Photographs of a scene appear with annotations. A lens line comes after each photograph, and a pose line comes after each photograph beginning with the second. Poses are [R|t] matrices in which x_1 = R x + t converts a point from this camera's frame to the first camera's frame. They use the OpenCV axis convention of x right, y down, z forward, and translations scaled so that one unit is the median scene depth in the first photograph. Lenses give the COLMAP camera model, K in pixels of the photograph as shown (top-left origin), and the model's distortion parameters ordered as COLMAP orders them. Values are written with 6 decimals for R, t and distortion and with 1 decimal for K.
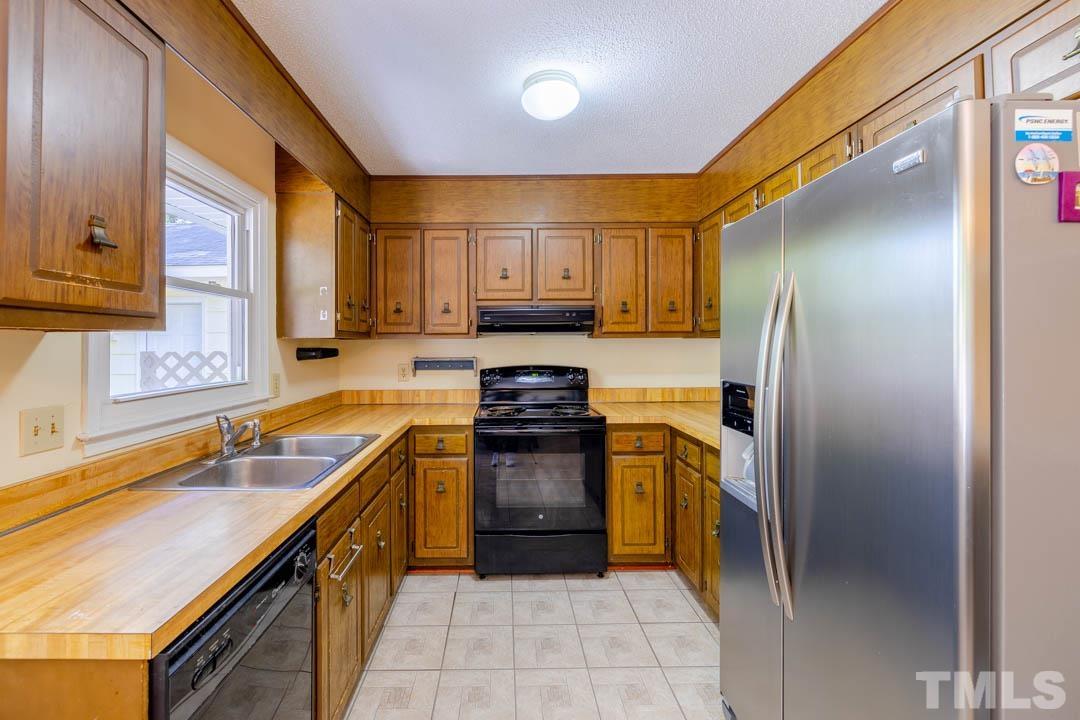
lens RADIAL K [[460.9, 0, 516.0], [0, 460.9, 338.2], [0, 0, 1]] dist [0.002310, -0.001604]
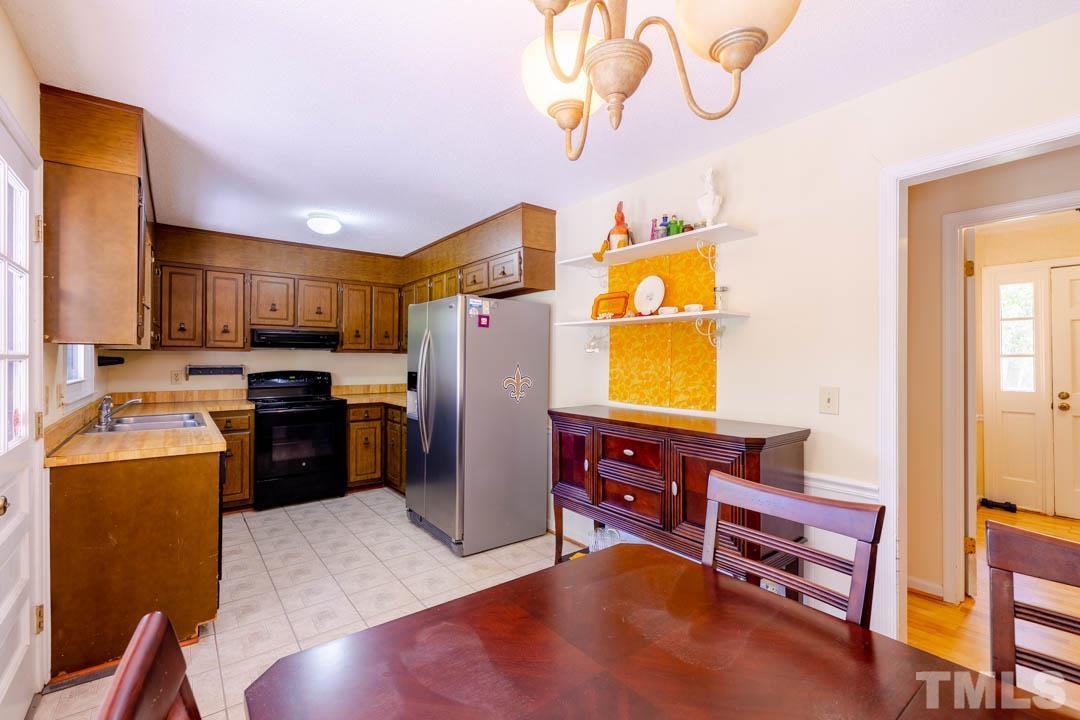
lens RADIAL K [[460.9, 0, 521.5], [0, 460.9, 359.1], [0, 0, 1]] dist [0.002310, -0.001604]
pose [[0.815790, 0.008663, 0.578283, -0.252206], [-0.014225, 0.999886, 0.005090, 0.005535], [-0.578173, -0.012378, 0.815821, -0.717041]]
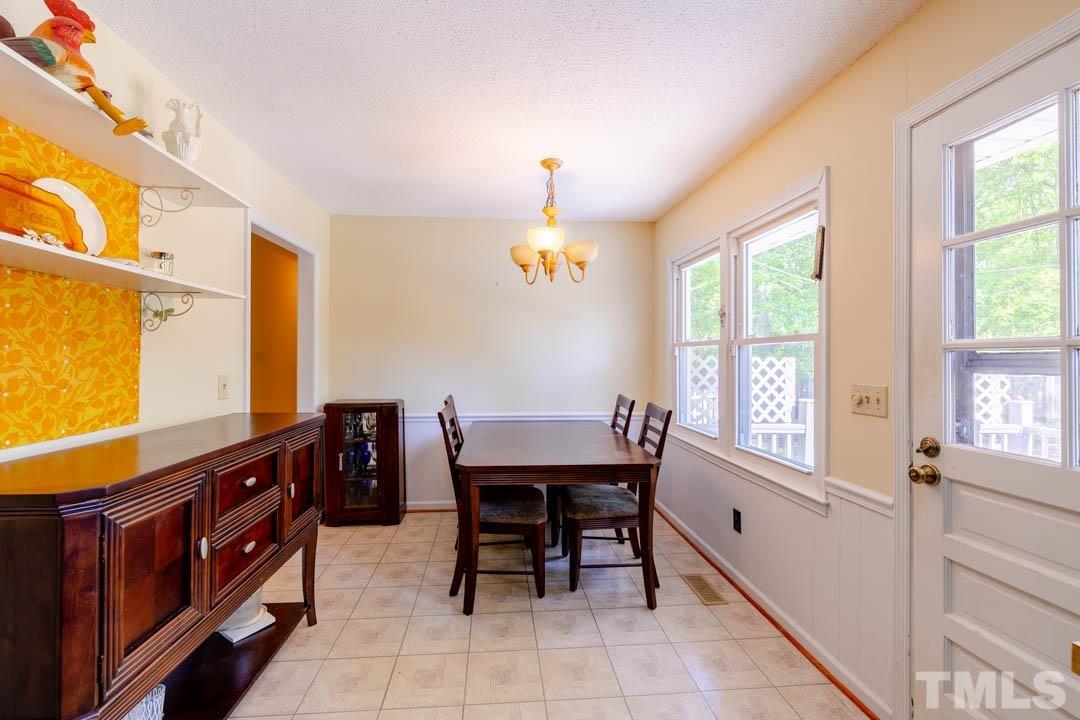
lens RADIAL K [[460.9, 0, 531.7], [0, 460.9, 356.4], [0, 0, 1]] dist [0.002310, -0.001604]
pose [[-0.996433, 0.003572, -0.084316, 0.065126], [0.004804, 0.999885, -0.014417, 0.025773], [0.084255, -0.014771, -0.996335, 0.414754]]
